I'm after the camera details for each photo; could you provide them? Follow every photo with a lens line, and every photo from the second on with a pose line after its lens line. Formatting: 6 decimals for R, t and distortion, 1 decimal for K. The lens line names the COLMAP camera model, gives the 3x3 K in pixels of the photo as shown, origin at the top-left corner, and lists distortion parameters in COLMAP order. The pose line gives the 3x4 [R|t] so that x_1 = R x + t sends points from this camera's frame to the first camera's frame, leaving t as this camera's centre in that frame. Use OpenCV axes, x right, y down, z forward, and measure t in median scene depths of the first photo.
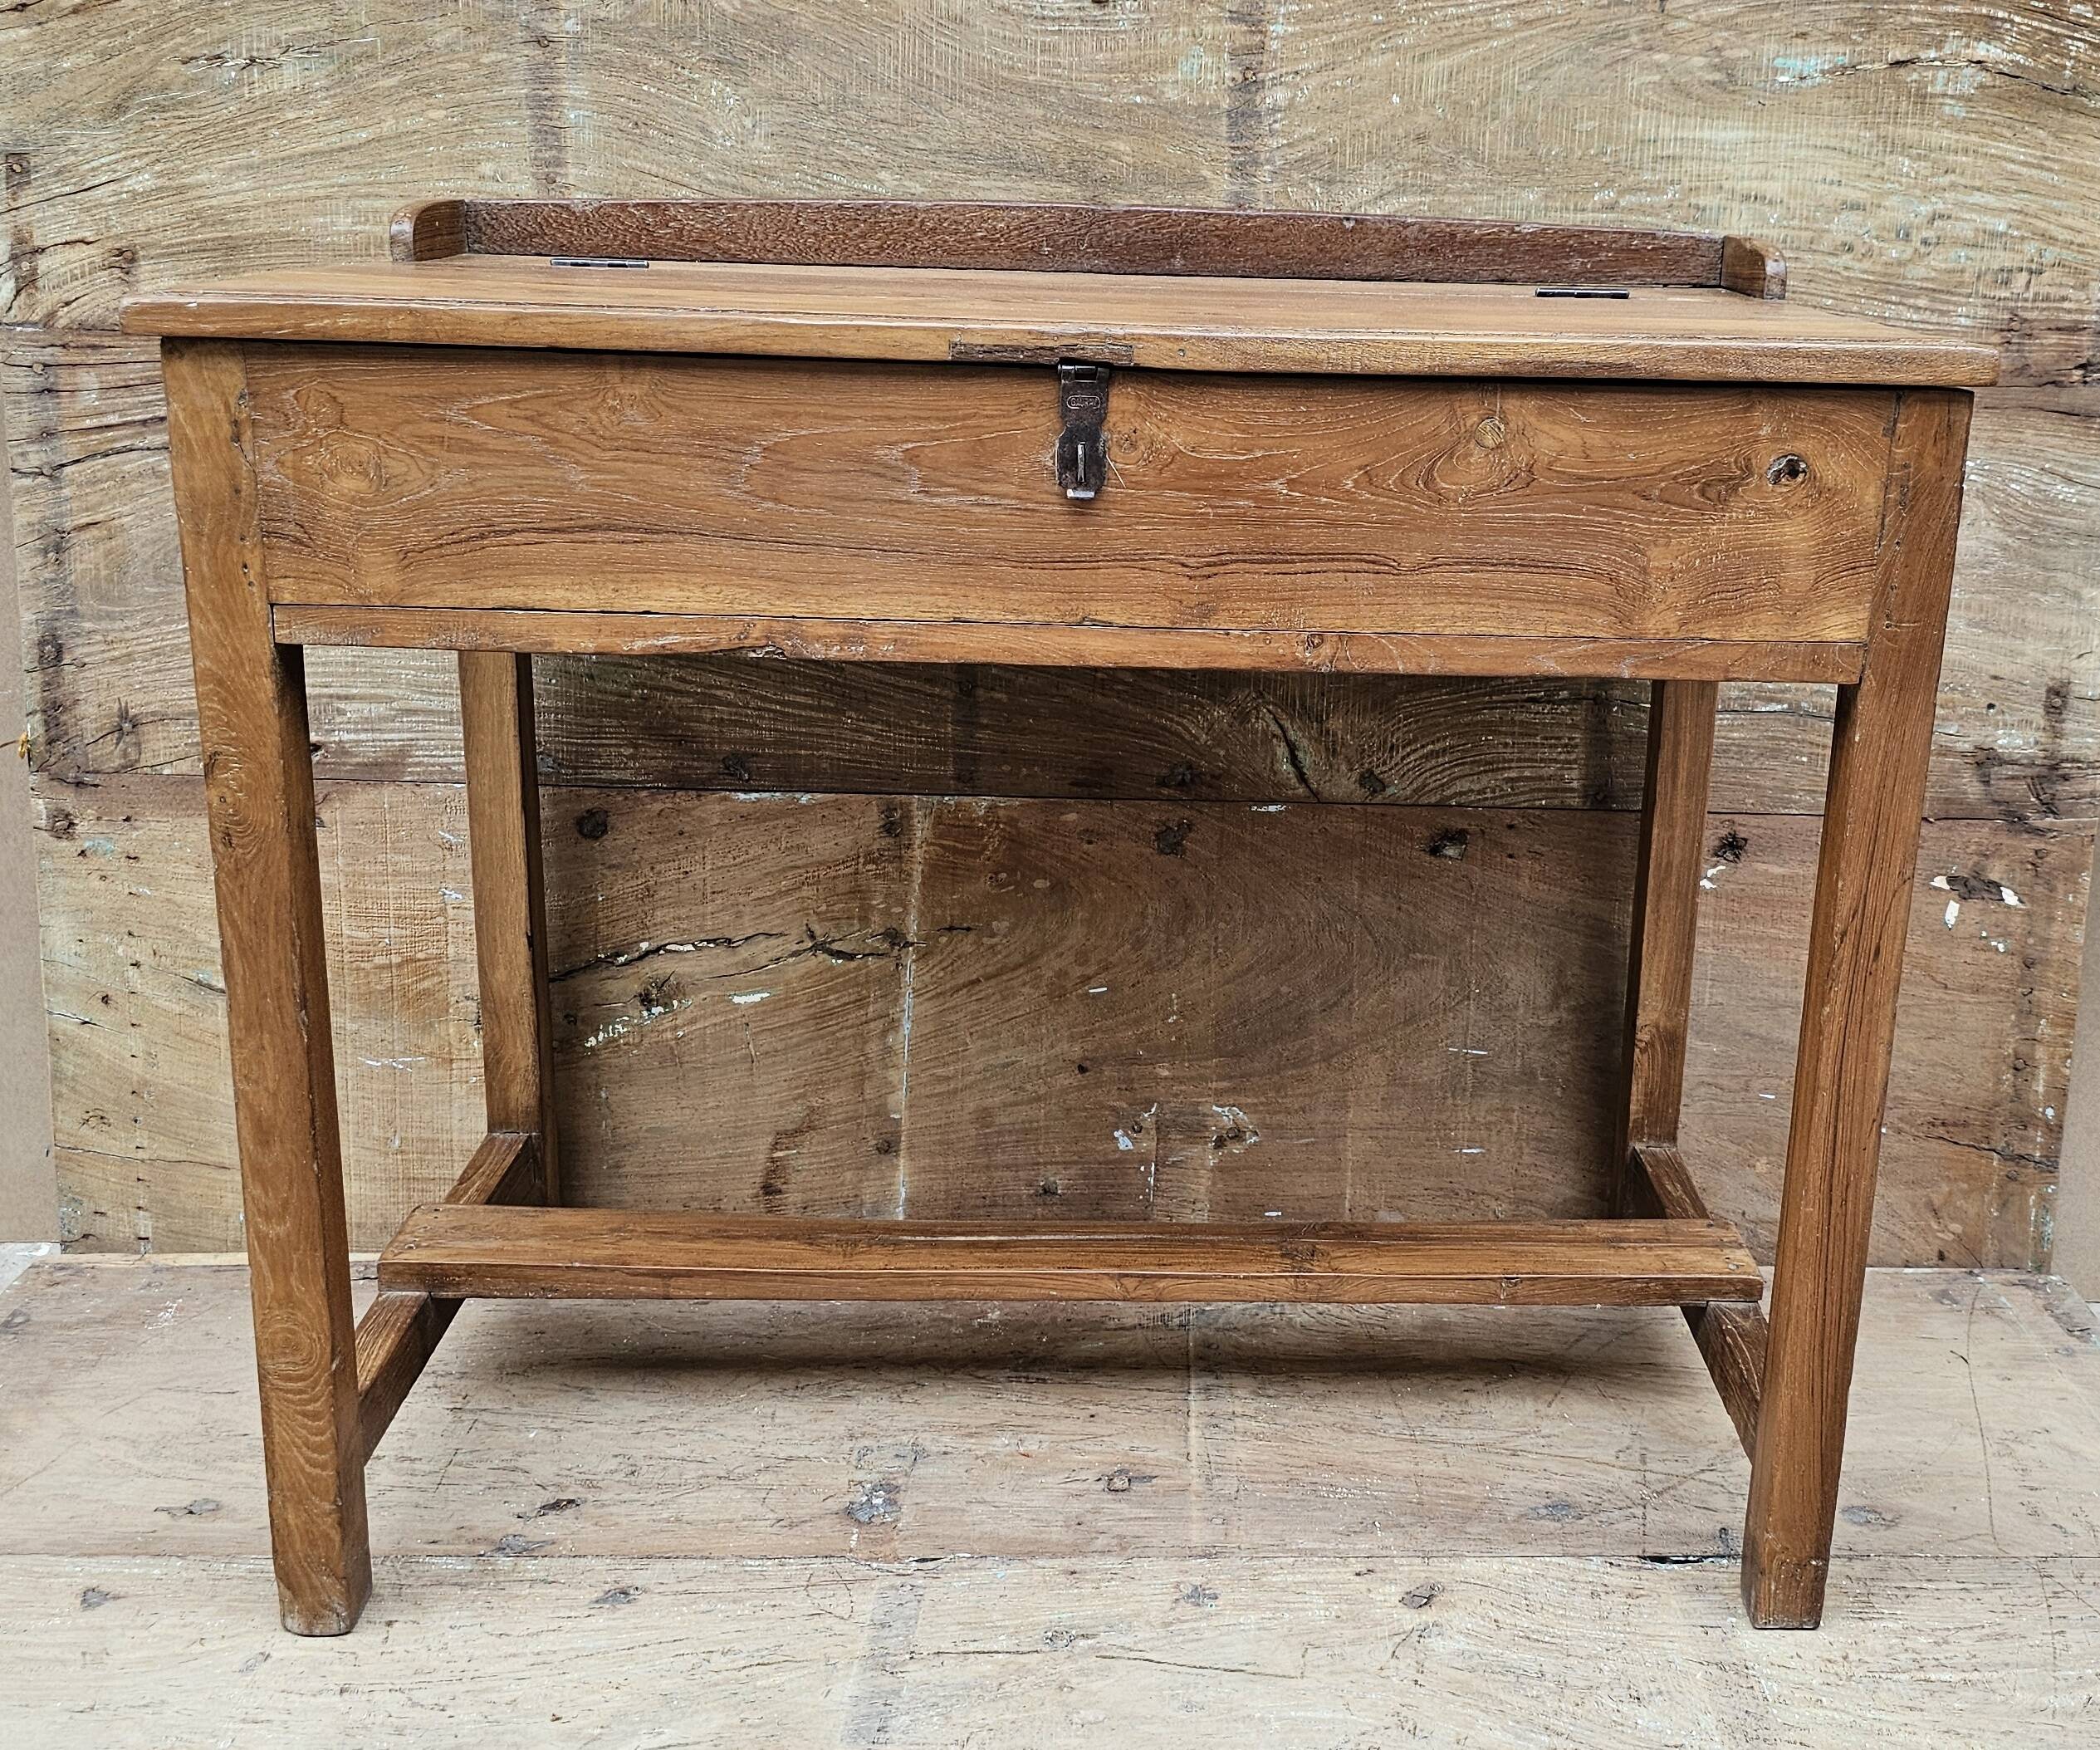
lens RADIAL K [[2198.6, 0, 1262.2], [0, 2198.6, 794.2], [0, 0, 1]] dist [0.063936, -0.071438]
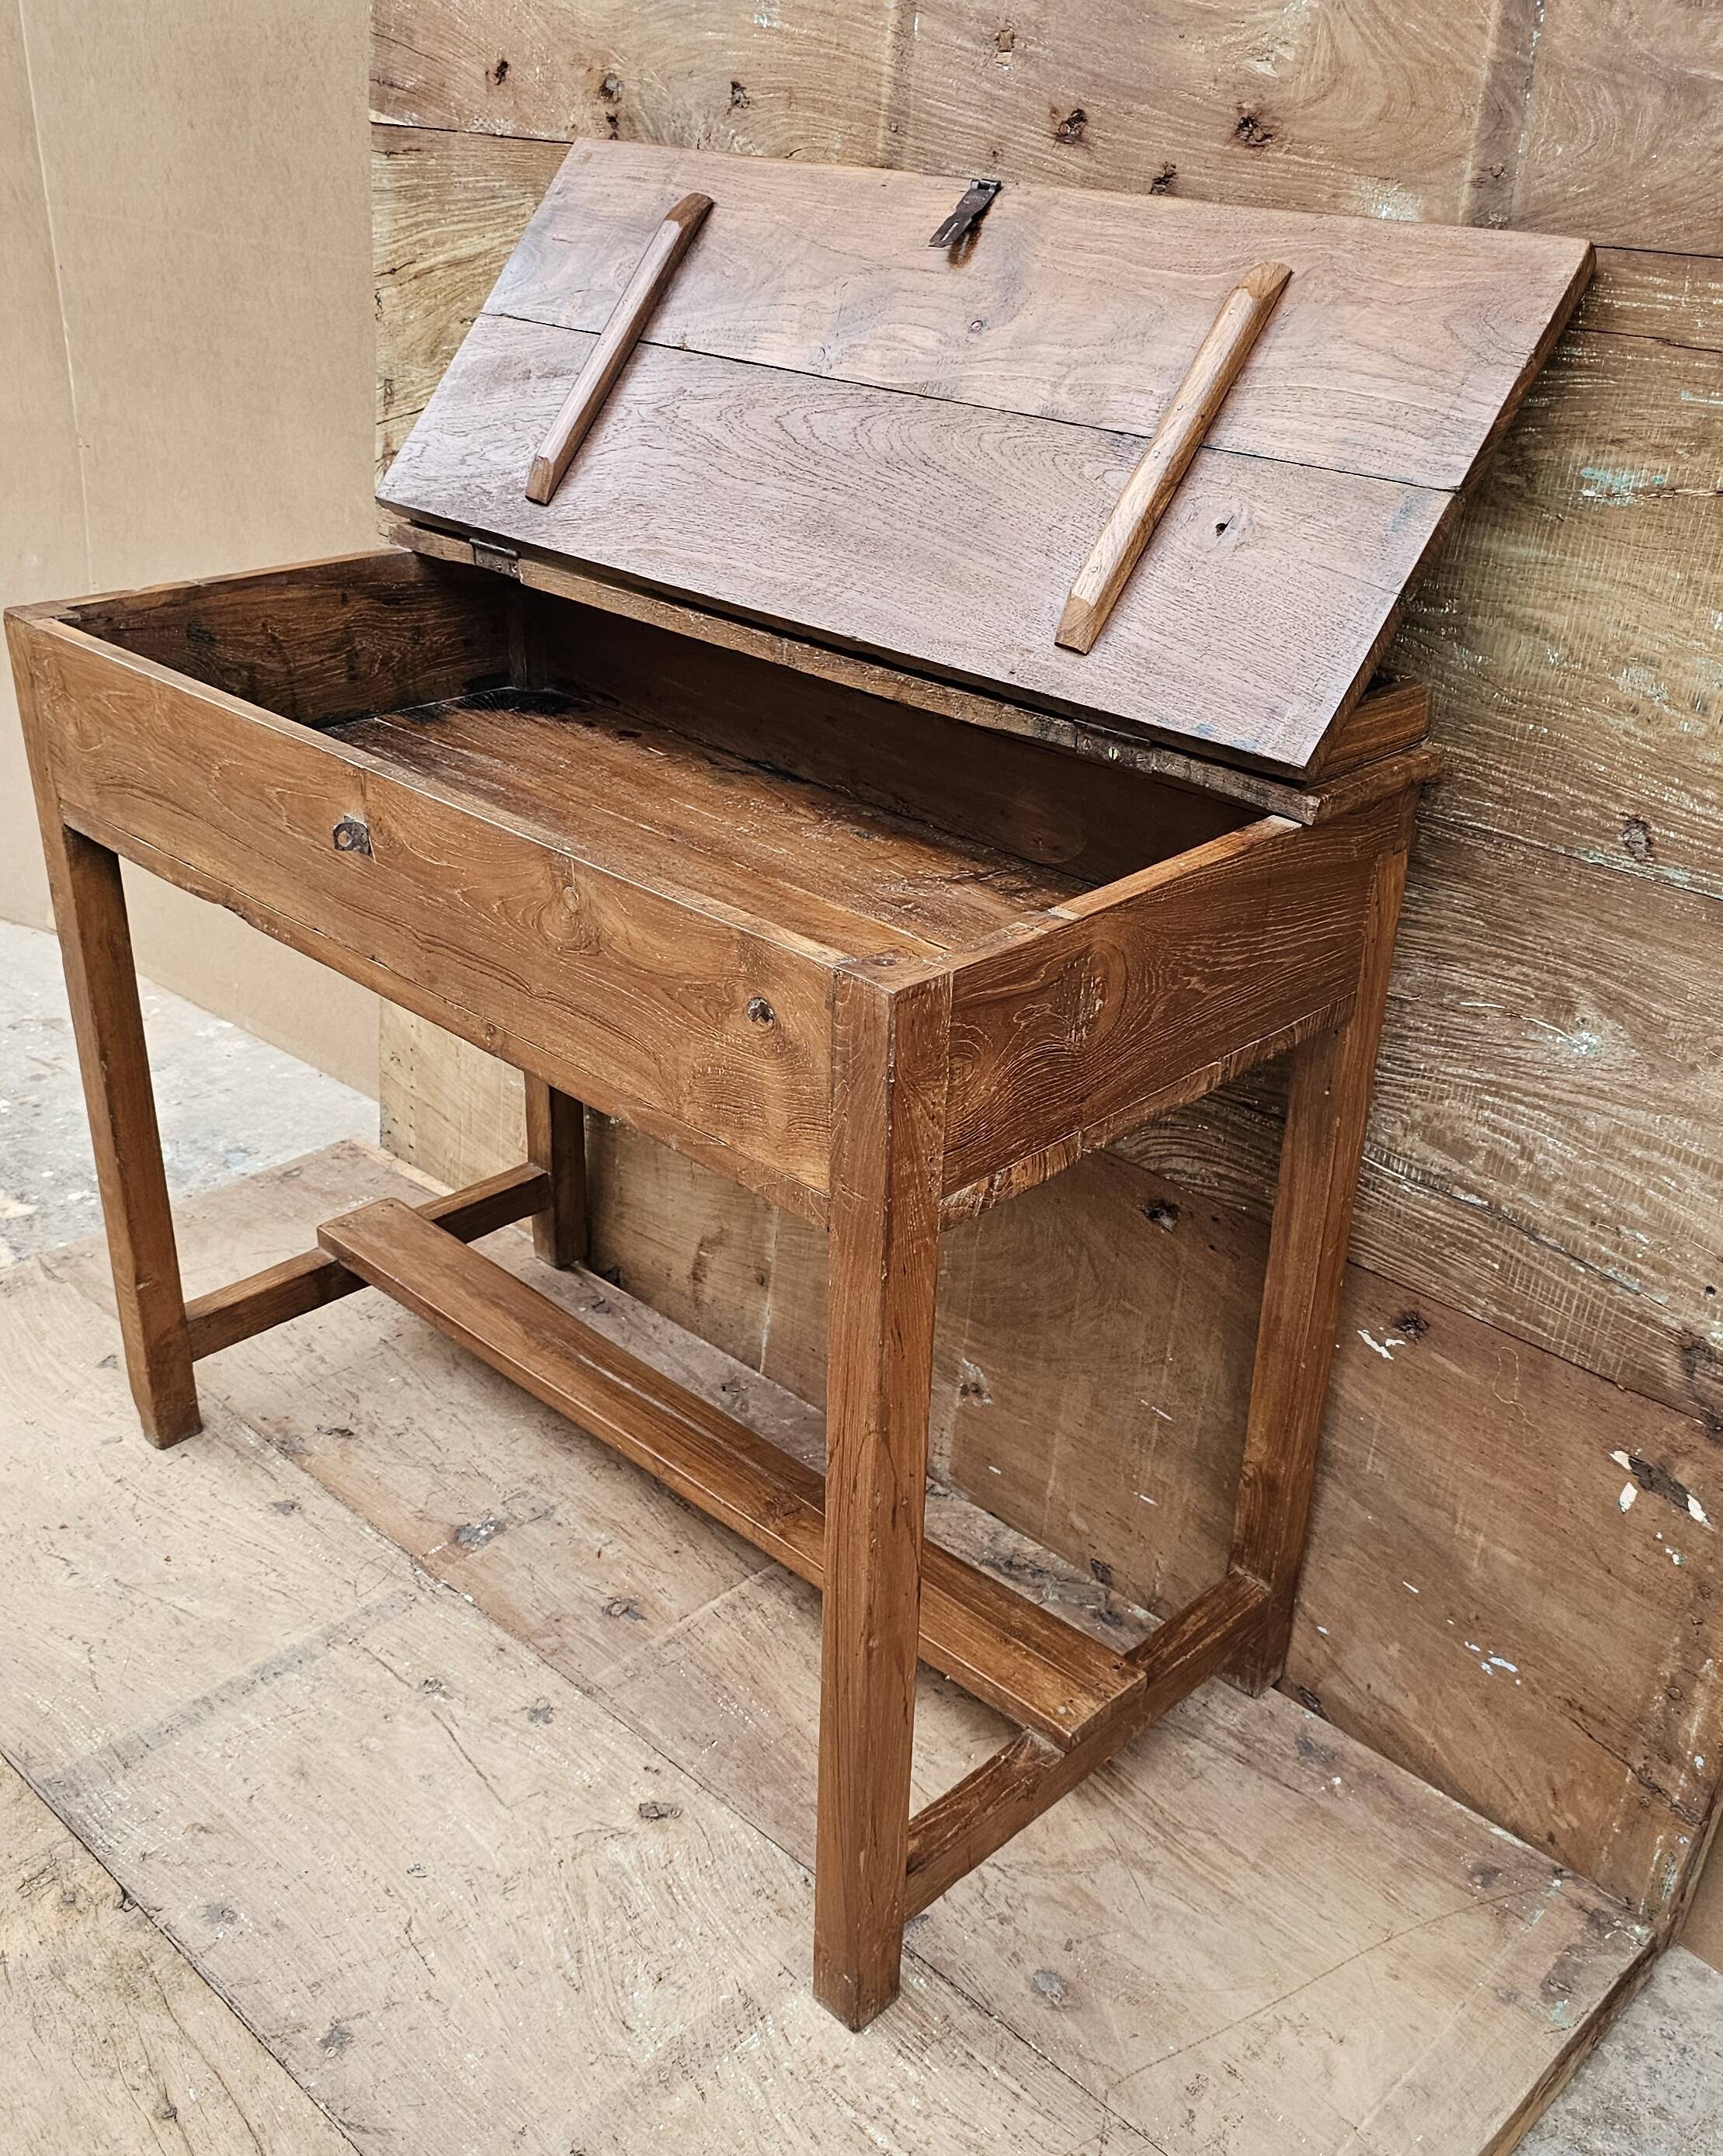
lens RADIAL K [[2065.2, 0, 929.9], [0, 2065.2, 1144.2], [0, 0, 1]] dist [0.090181, -0.150383]
pose [[0.700664, 0.333503, -0.630750, 0.644294], [-0.211800, 0.941405, 0.262483, -0.251150], [0.681330, -0.050319, 0.730244, 0.260947]]
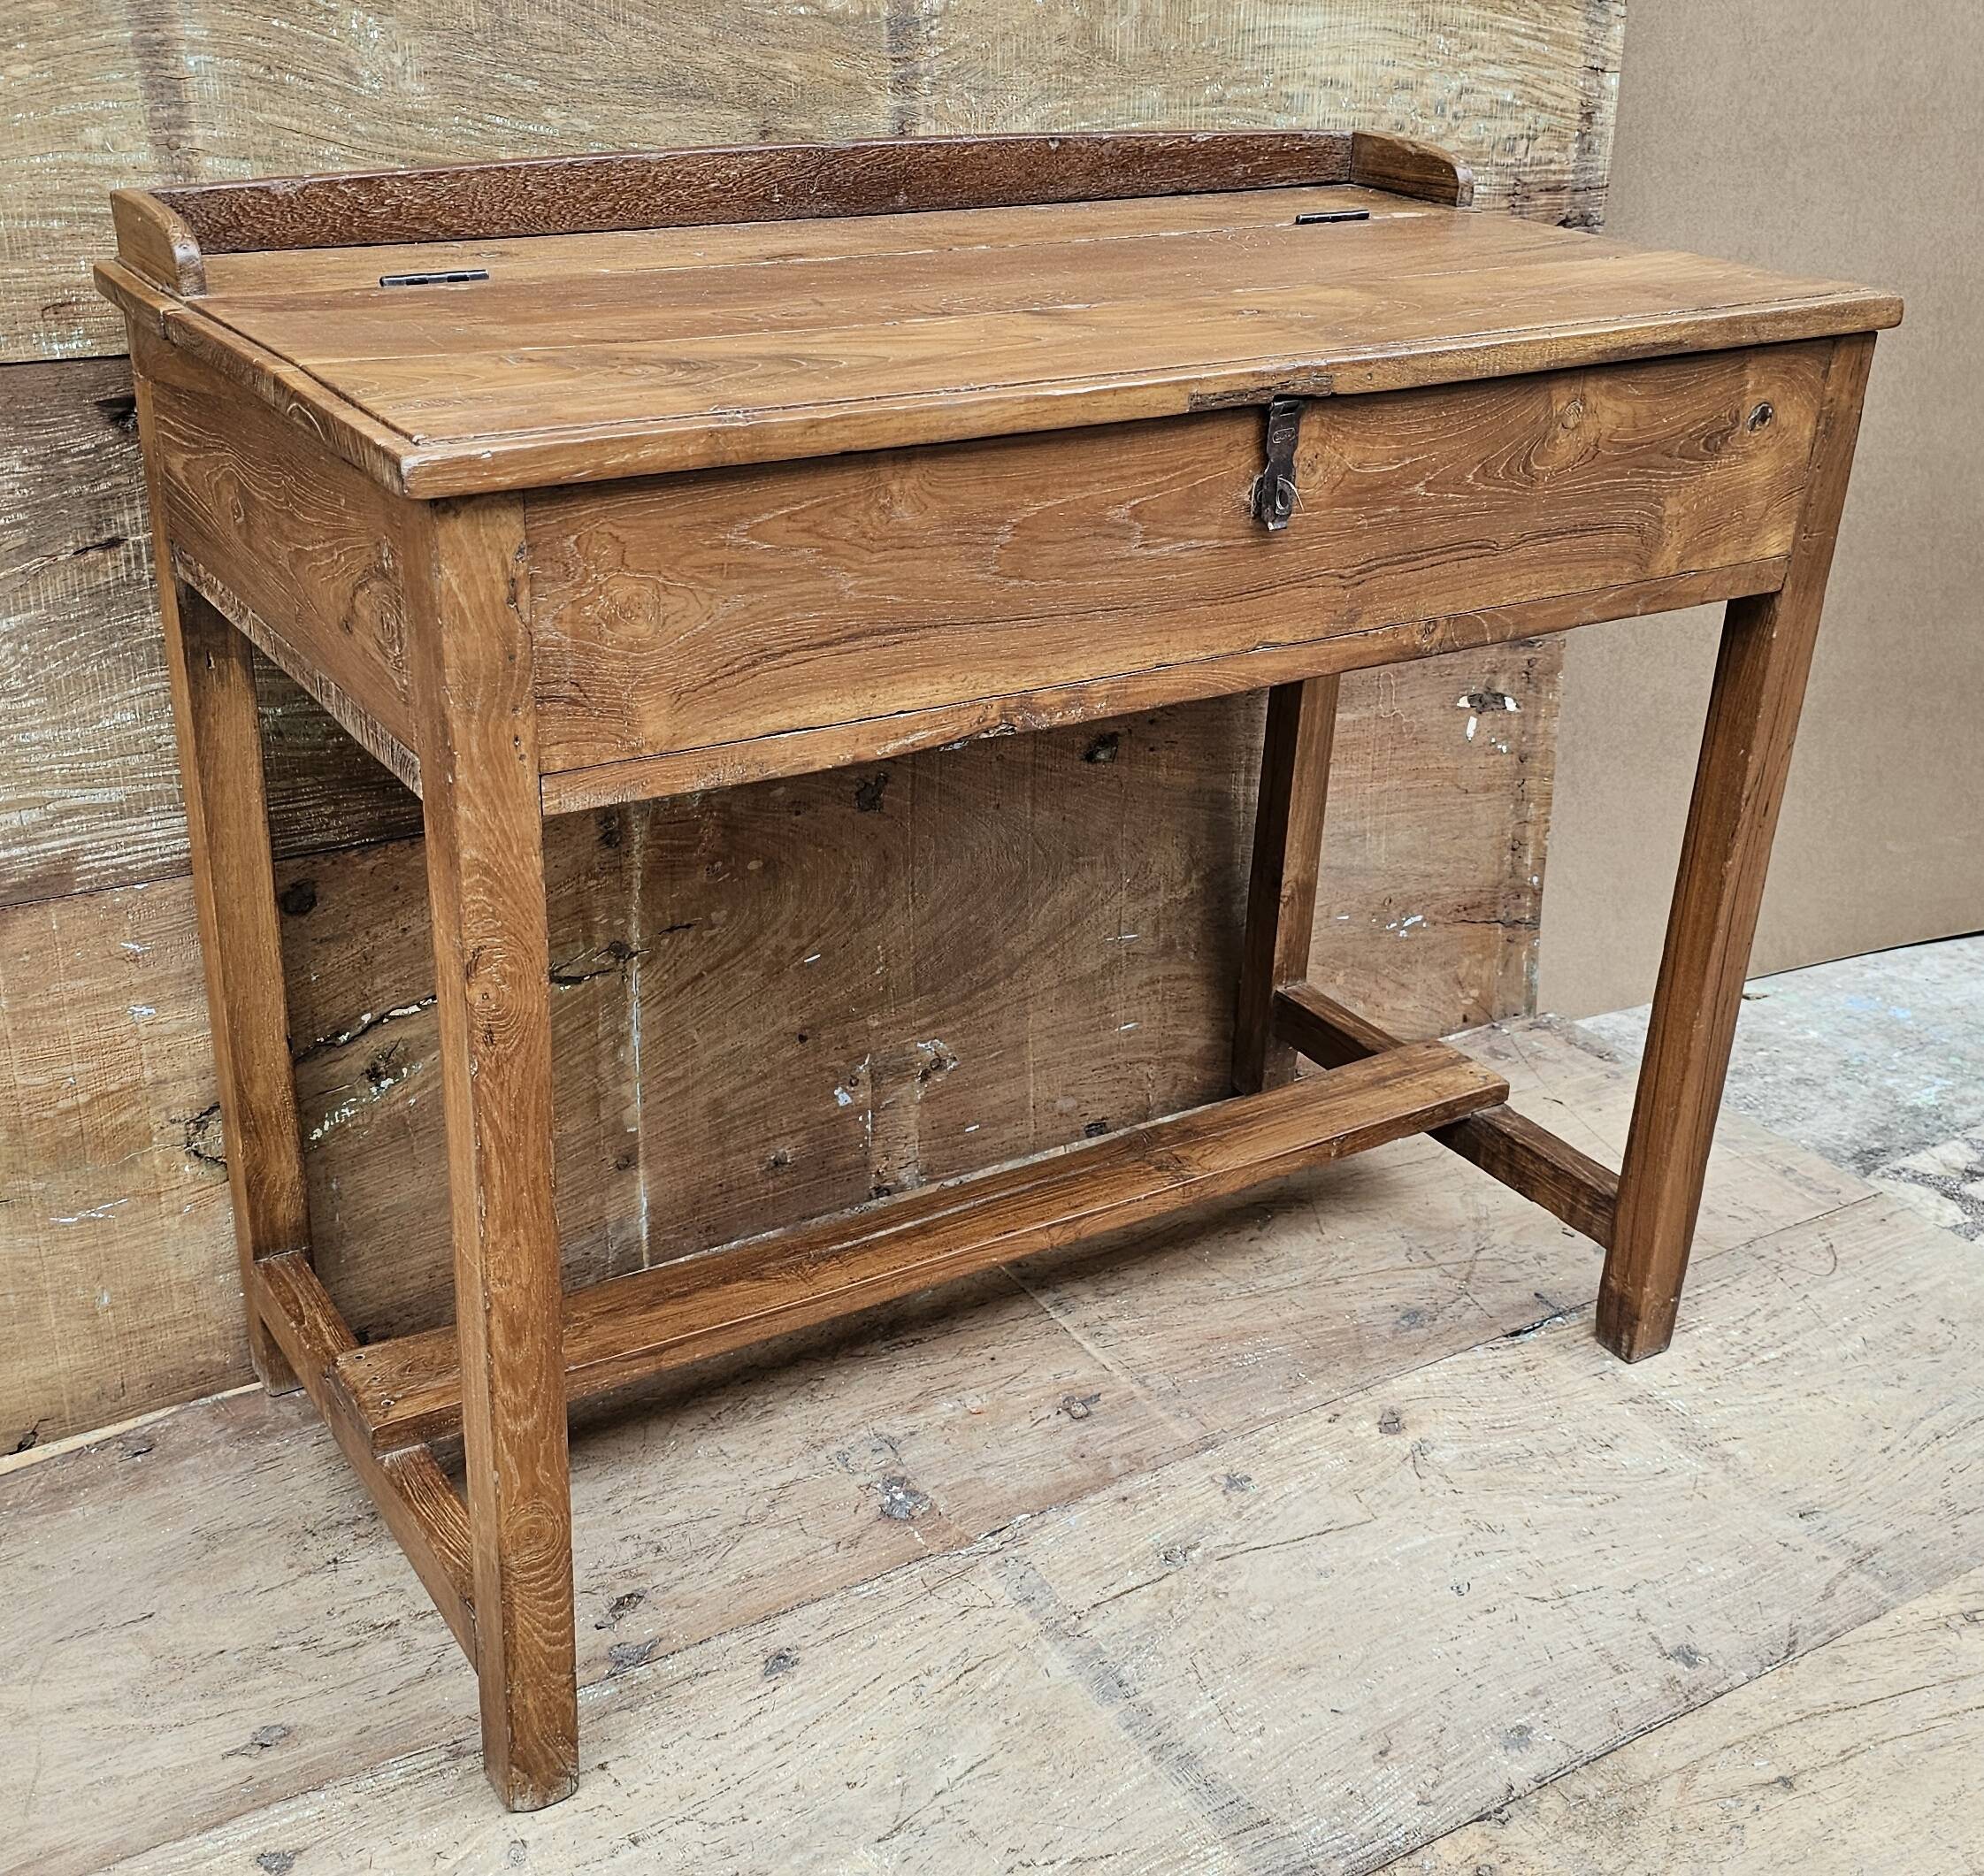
lens RADIAL K [[2328.6, 0, 961.6], [0, 2328.6, 960.6], [0, 0, 1]] dist [0.090692, -0.135619]
pose [[0.874072, -0.215646, 0.435310, -0.510605], [0.130177, 0.967276, 0.217789, -0.138277], [-0.468030, -0.133696, 0.873541, 0.065435]]
